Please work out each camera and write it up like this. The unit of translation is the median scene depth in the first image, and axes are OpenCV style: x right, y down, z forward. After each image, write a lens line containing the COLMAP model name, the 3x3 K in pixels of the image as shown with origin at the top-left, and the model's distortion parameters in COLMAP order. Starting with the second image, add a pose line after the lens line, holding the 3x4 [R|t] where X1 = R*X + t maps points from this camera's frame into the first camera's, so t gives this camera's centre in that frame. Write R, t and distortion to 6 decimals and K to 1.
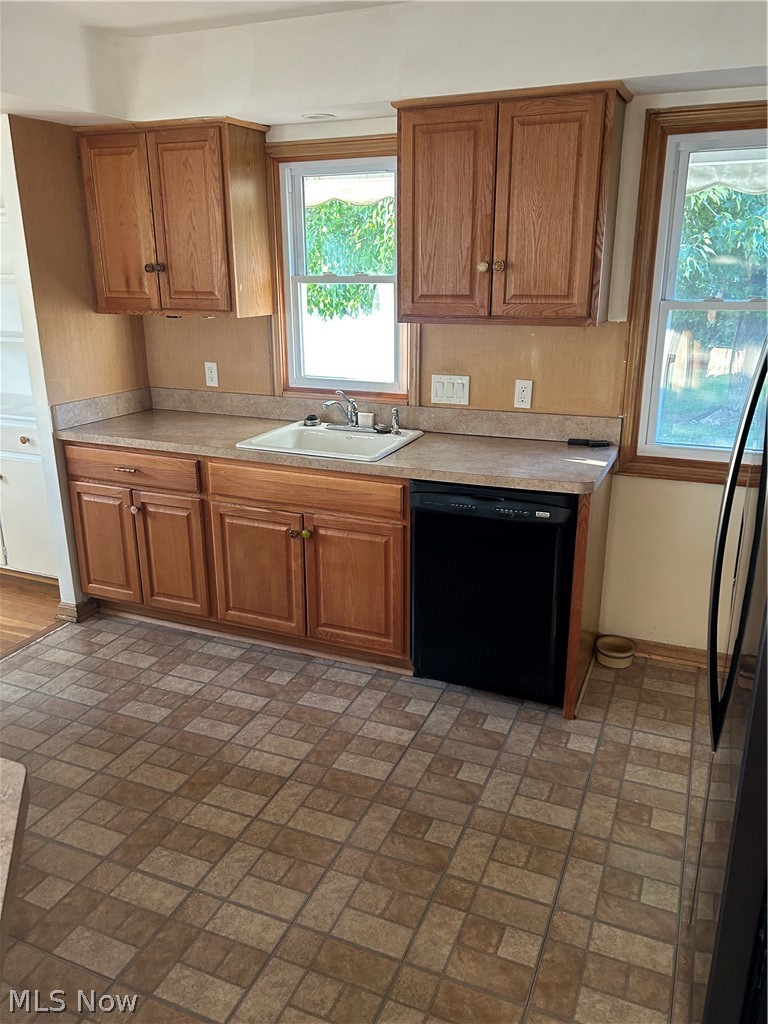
lens RADIAL K [[768.7, 0, 391.8], [0, 768.7, 512.2], [0, 0, 1]] dist [0.056804, -0.048697]
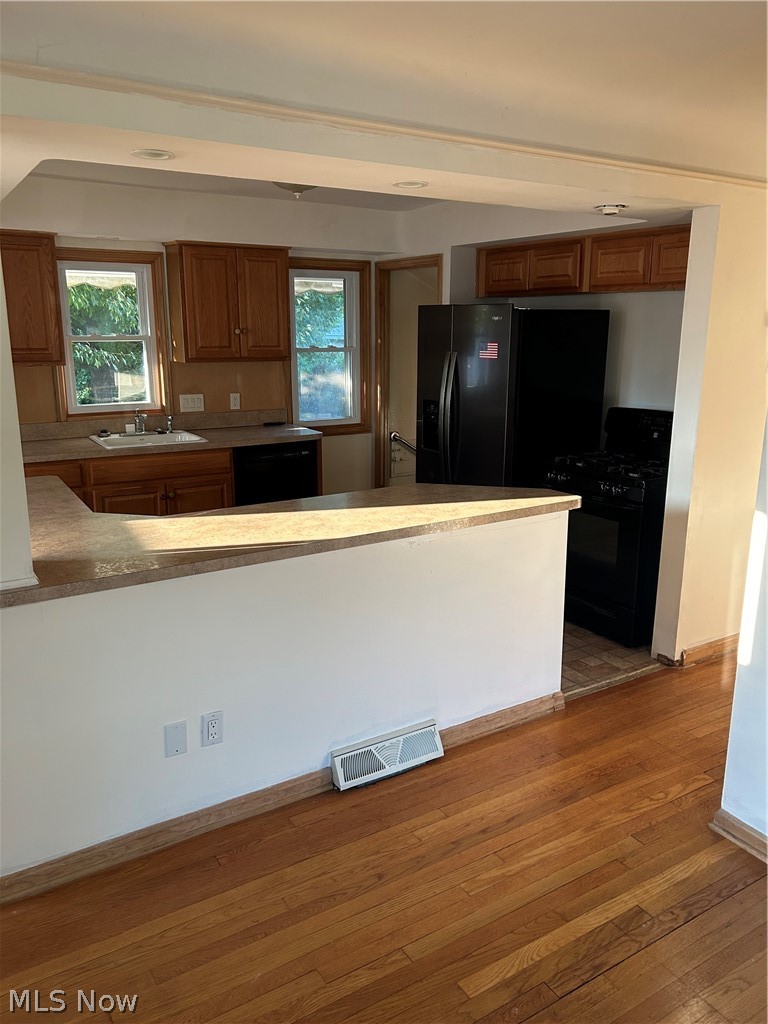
lens RADIAL K [[768.7, 0, 386.6], [0, 768.7, 515.2], [0, 0, 1]] dist [0.056804, -0.048697]
pose [[0.600028, -0.195025, 0.775842, -1.187174], [0.235477, 0.969920, 0.061695, 0.081816], [-0.764537, 0.145674, 0.627903, -0.375573]]
